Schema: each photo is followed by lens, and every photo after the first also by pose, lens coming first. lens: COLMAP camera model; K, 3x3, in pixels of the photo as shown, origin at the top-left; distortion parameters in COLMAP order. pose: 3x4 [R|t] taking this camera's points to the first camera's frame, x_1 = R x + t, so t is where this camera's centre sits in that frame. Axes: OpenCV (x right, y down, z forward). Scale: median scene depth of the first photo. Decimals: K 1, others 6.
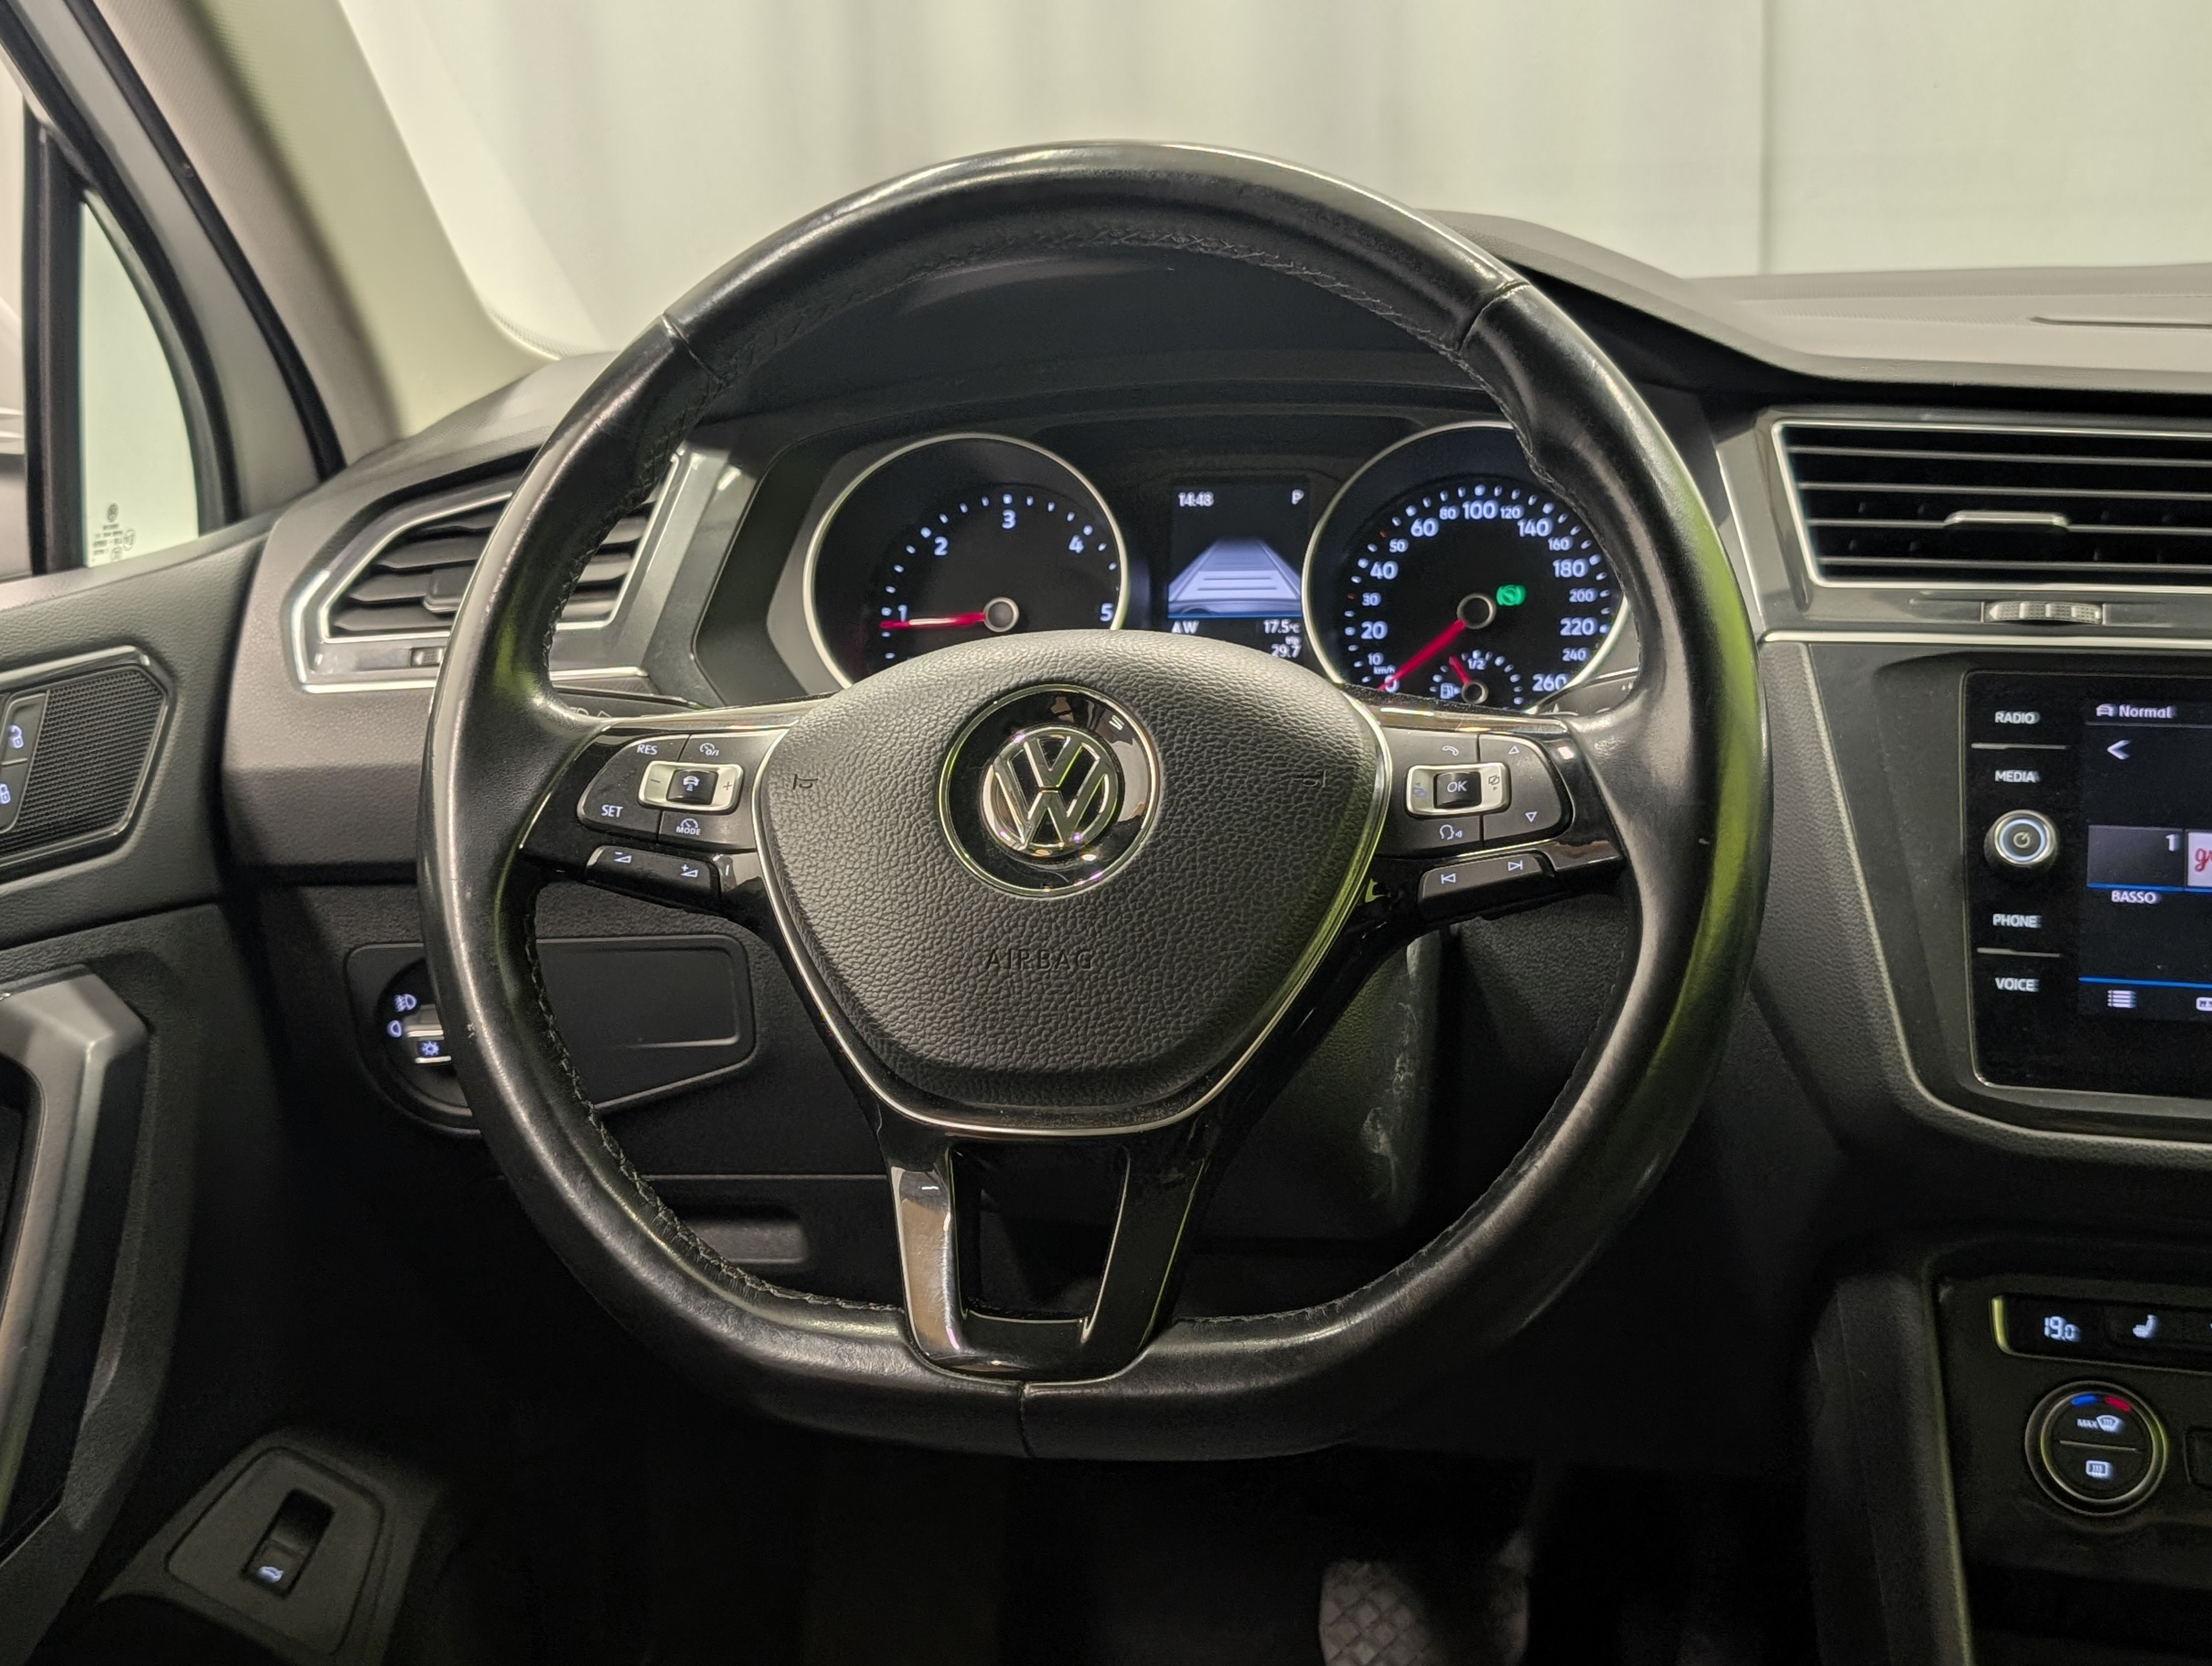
lens RADIAL K [[2574.8, 0, 1106.0], [0, 2574.8, 833.0], [0, 0, 1]] dist [0.020906, 0.042125]
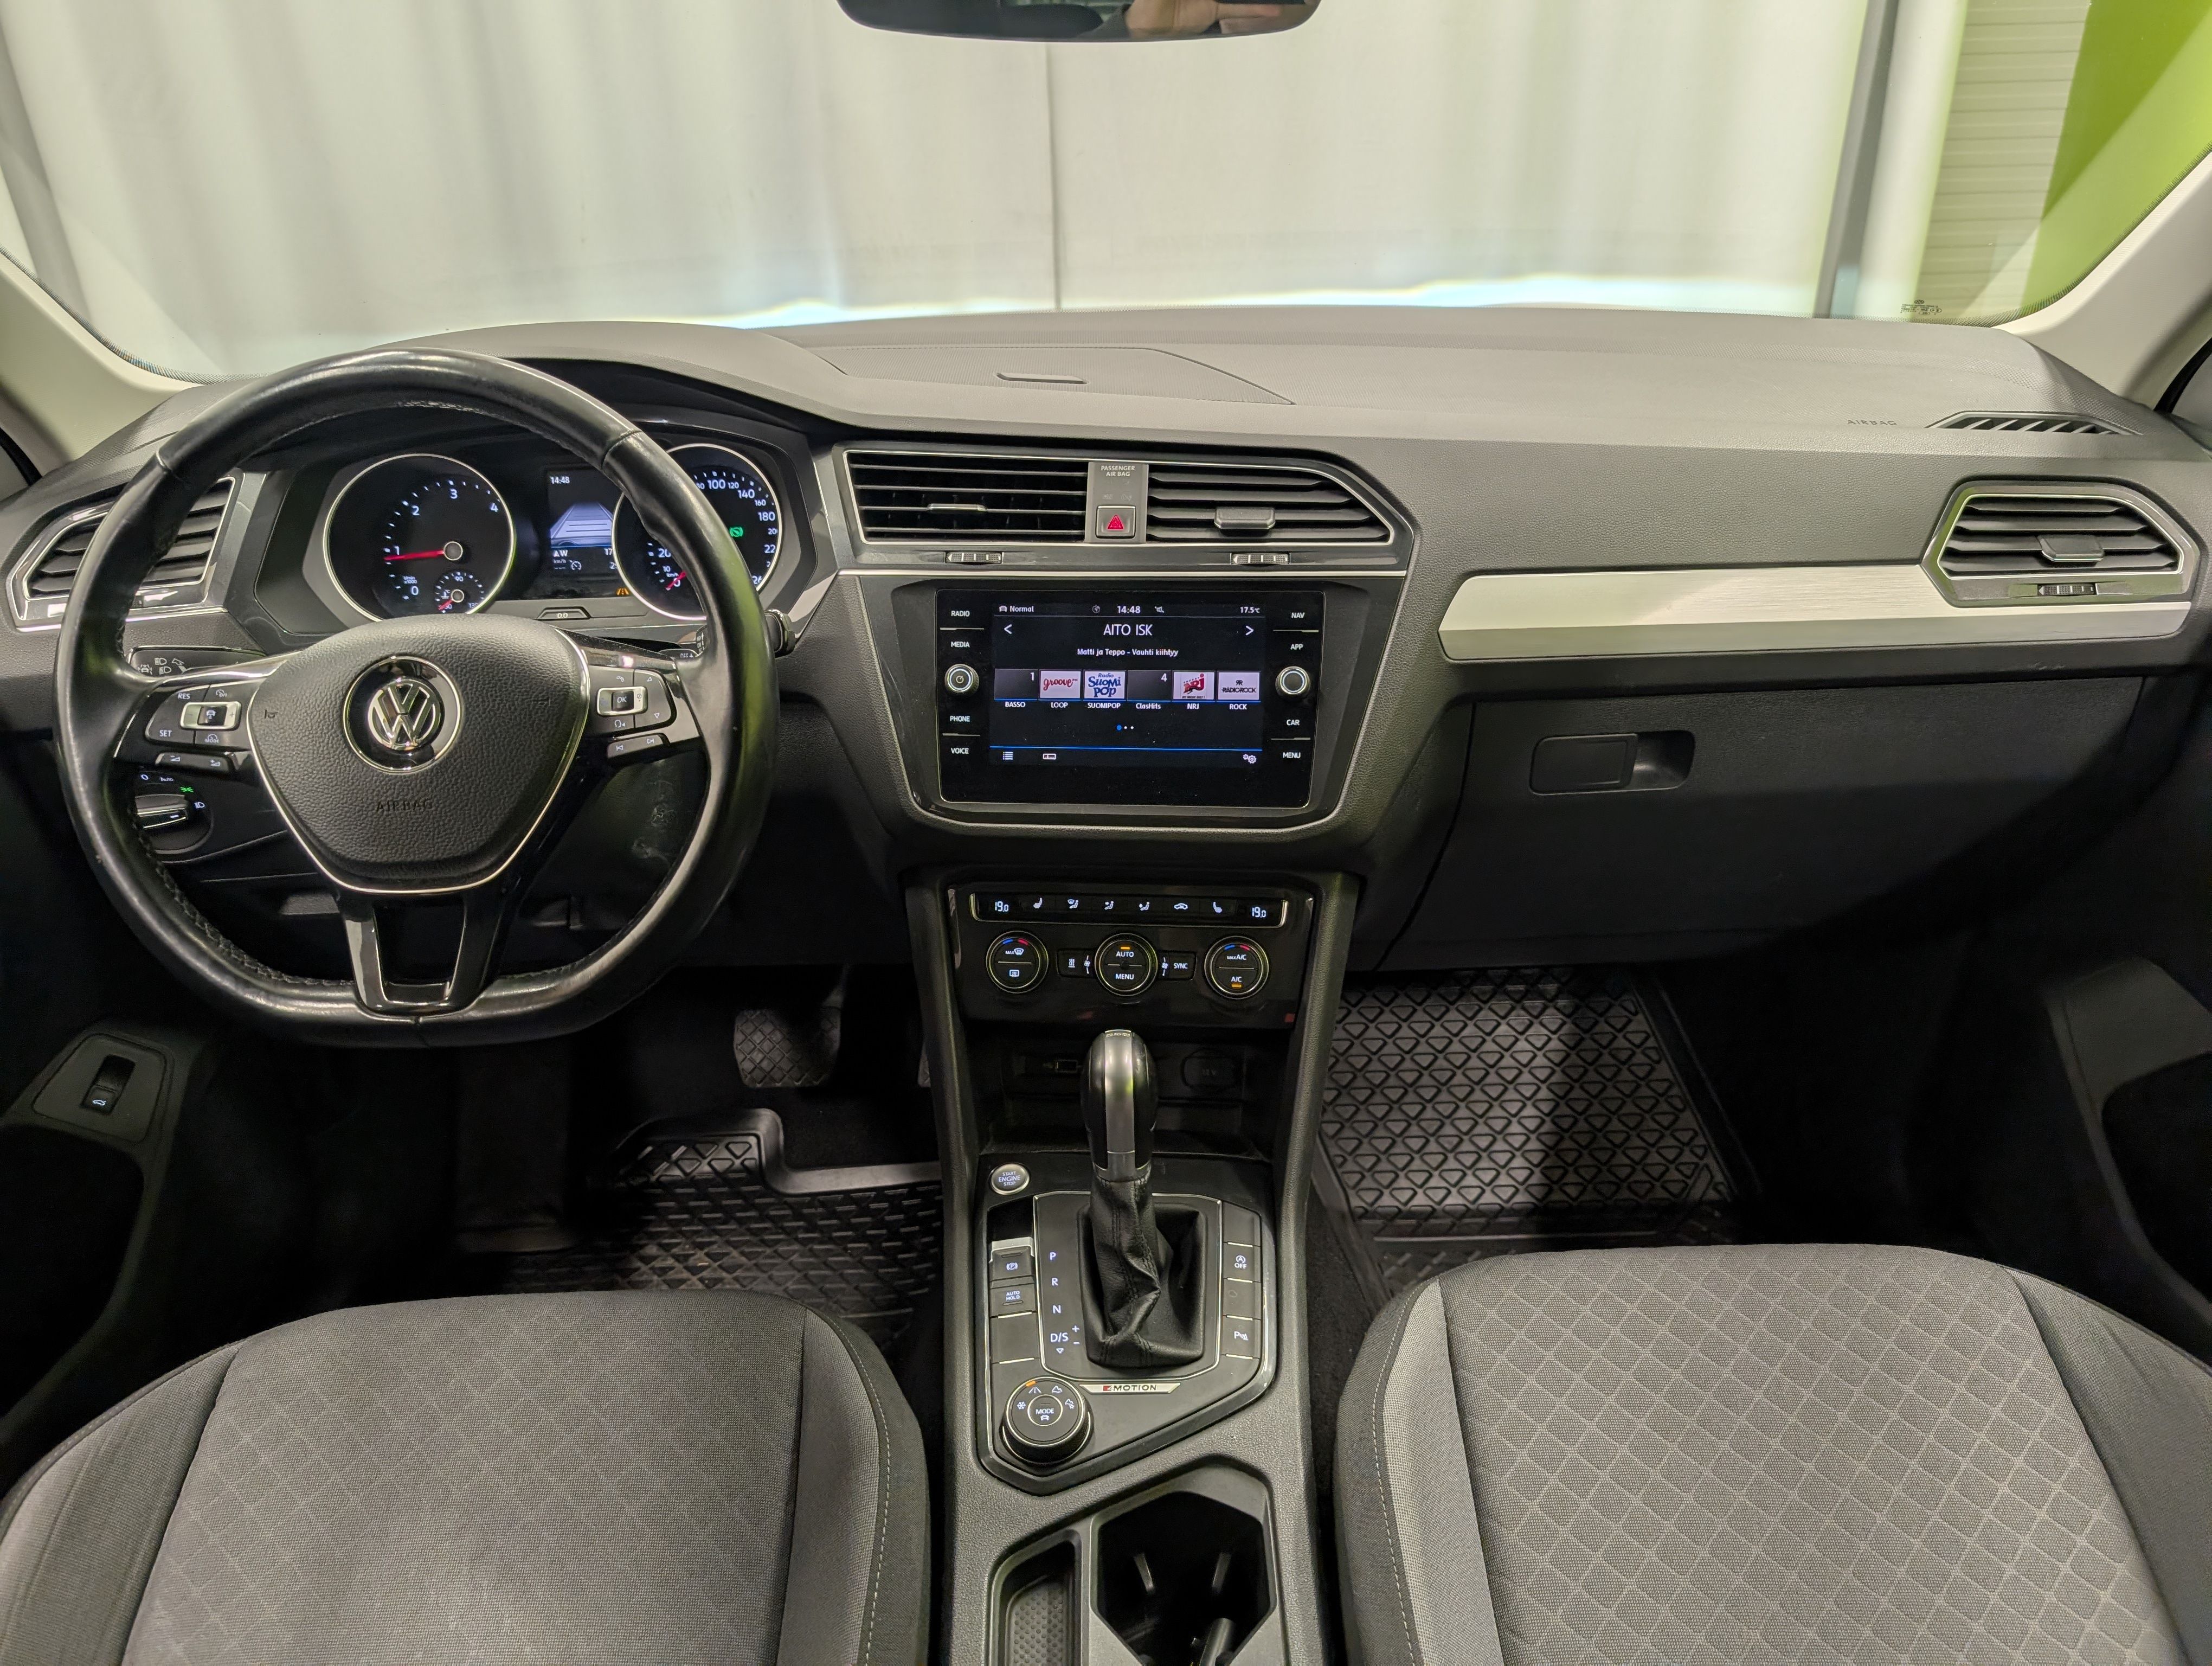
lens RADIAL K [[1528.4, 0, 1106.0], [0, 1528.4, 833.0], [0, 0, 1]] dist [-0.010016, -0.006761]
pose [[0.977714, -0.083150, 0.192771, 0.226024], [0.038740, 0.973911, 0.223597, -0.140641], [-0.206334, -0.211146, 0.955428, -0.178070]]
